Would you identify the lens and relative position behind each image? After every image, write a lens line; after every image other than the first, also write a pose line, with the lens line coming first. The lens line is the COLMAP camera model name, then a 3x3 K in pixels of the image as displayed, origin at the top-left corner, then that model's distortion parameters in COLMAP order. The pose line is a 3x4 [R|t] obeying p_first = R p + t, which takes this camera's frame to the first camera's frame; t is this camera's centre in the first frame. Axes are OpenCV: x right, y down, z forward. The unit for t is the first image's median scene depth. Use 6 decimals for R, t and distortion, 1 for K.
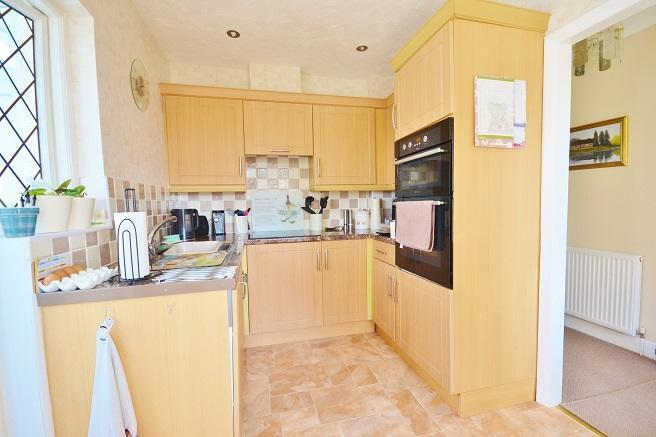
lens RADIAL K [[292.0, 0, 325.9], [0, 292.0, 220.3], [0, 0, 1]] dist [0.001249, -0.001008]
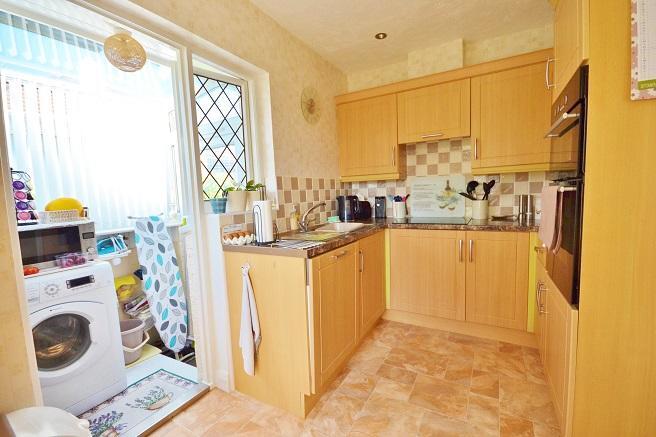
lens RADIAL K [[292.0, 0, 328.1], [0, 292.0, 220.0], [0, 0, 1]] dist [0.001249, -0.001008]
pose [[0.726677, 0.054758, -0.684794, 0.306937], [-0.015936, 0.997894, 0.062884, -0.013319], [0.686795, -0.034784, 0.726018, 0.040033]]
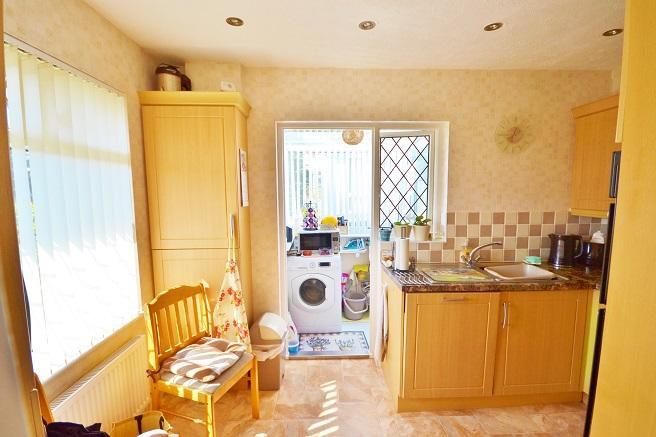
lens RADIAL K [[292.0, 0, 329.7], [0, 292.0, 221.1], [0, 0, 1]] dist [0.001249, -0.001008]
pose [[-0.208567, 0.121002, -0.970494, 0.639405], [-0.046991, 0.989931, 0.133525, -0.178006], [0.976878, 0.073454, -0.200781, 0.405064]]
